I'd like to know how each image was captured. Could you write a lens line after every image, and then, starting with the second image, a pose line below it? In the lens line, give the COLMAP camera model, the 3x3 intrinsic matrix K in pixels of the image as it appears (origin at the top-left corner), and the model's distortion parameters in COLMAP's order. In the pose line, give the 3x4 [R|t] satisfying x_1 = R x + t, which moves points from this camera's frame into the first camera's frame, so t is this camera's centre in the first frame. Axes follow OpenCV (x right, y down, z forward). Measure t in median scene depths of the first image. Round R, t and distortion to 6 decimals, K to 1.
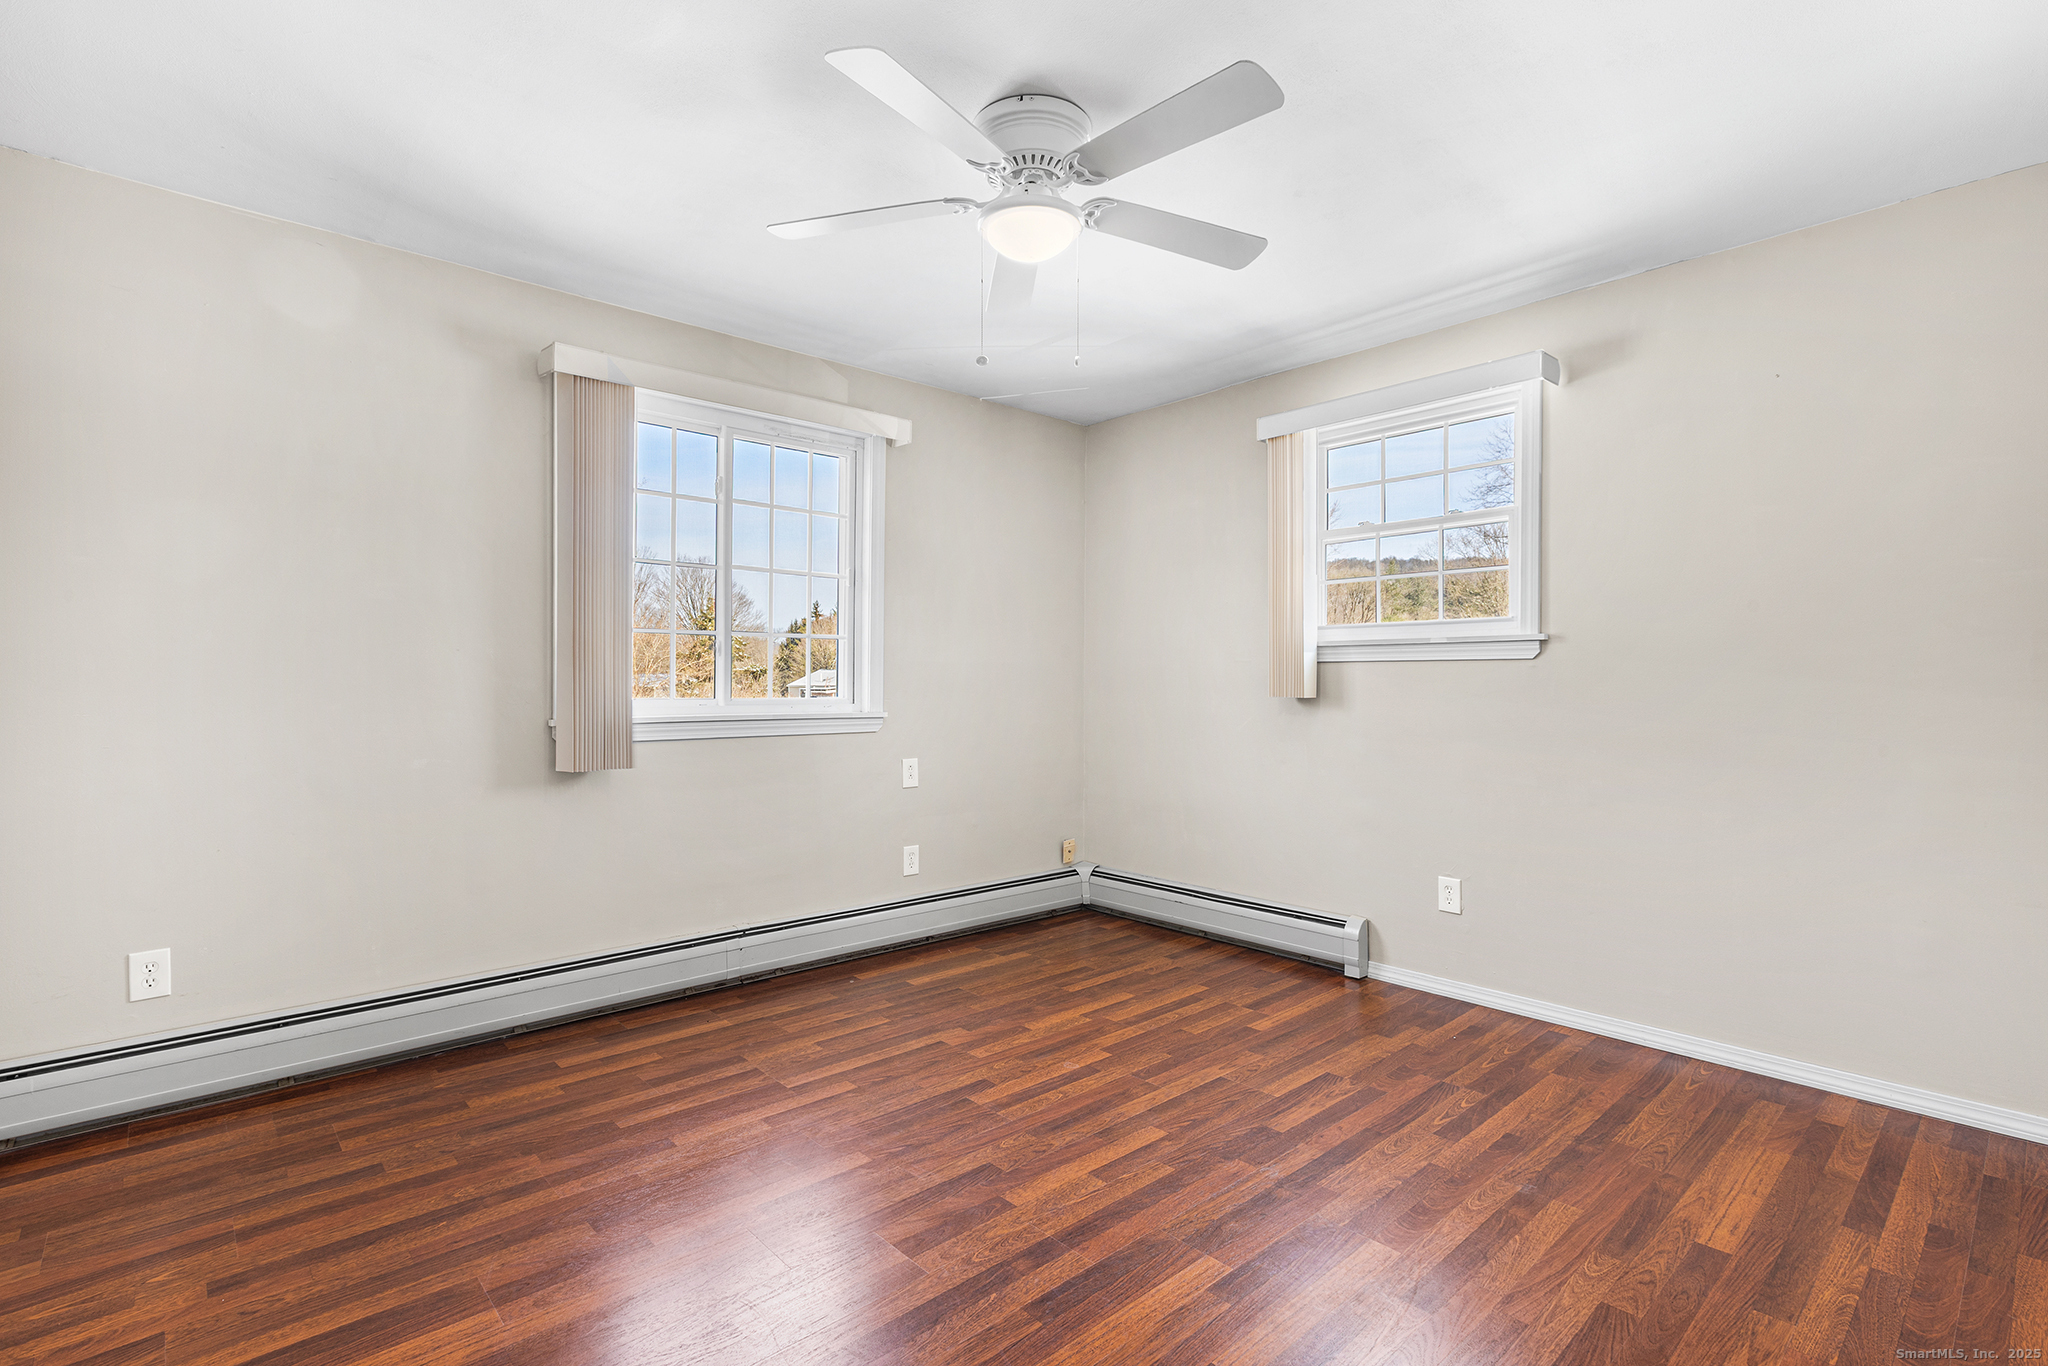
lens RADIAL K [[925.4, 0, 1024.0], [0, 925.4, 683.0], [0, 0, 1]] dist [-0.001104, -0.000297]
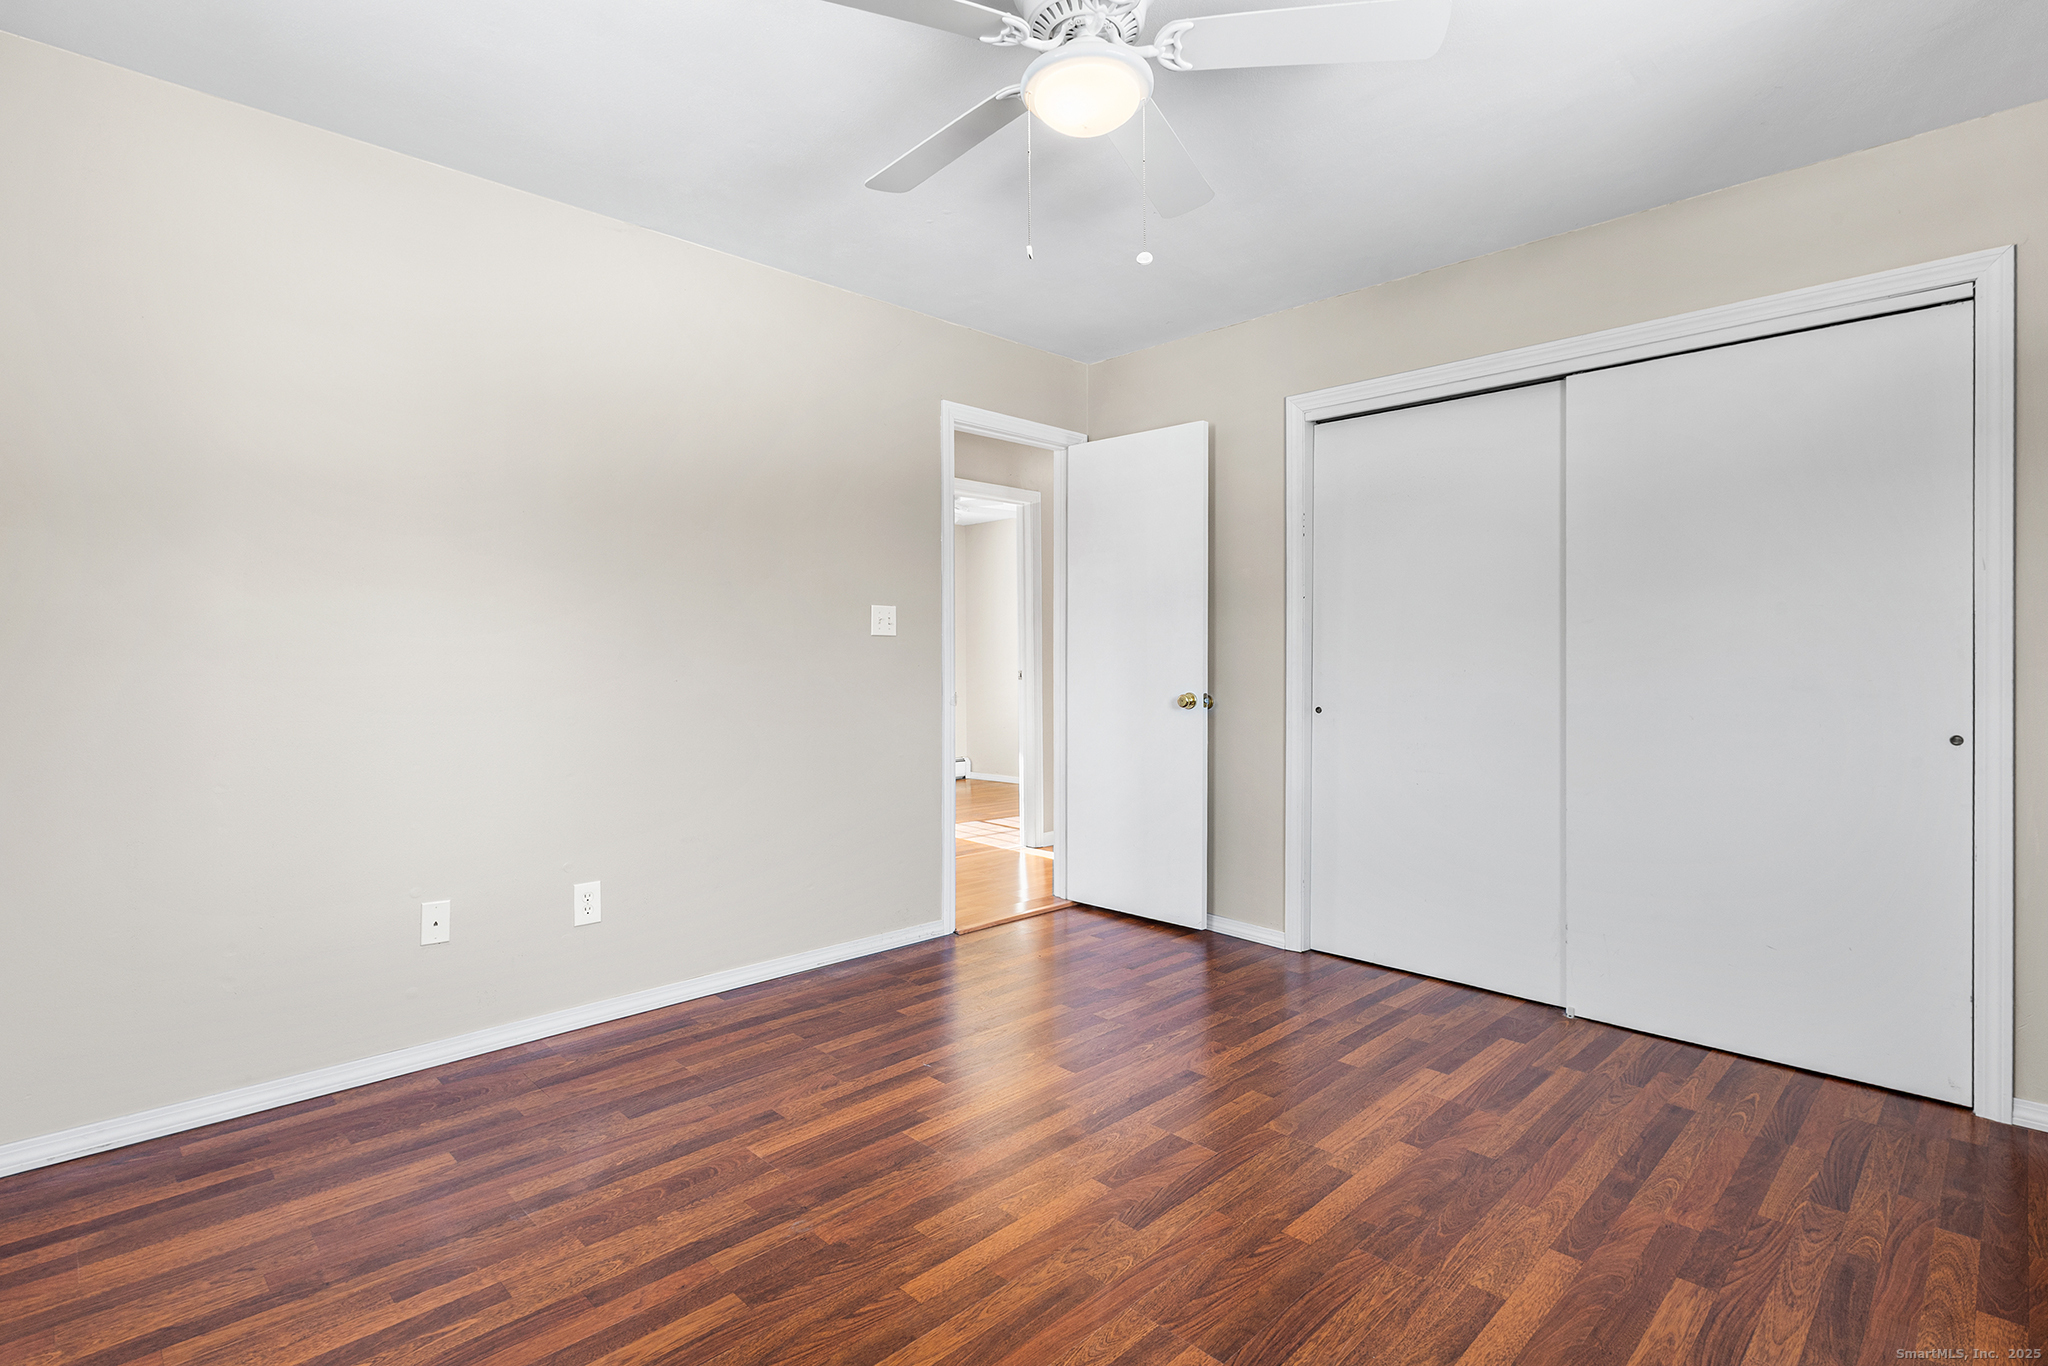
lens RADIAL K [[925.4, 0, 1024.0], [0, 925.4, 683.0], [0, 0, 1]] dist [-0.001104, -0.000297]
pose [[-0.998793, -0.004576, -0.048909, 0.113769], [-0.005667, 0.999738, 0.022192, 0.017118], [0.048794, 0.022443, -0.998557, 1.942944]]
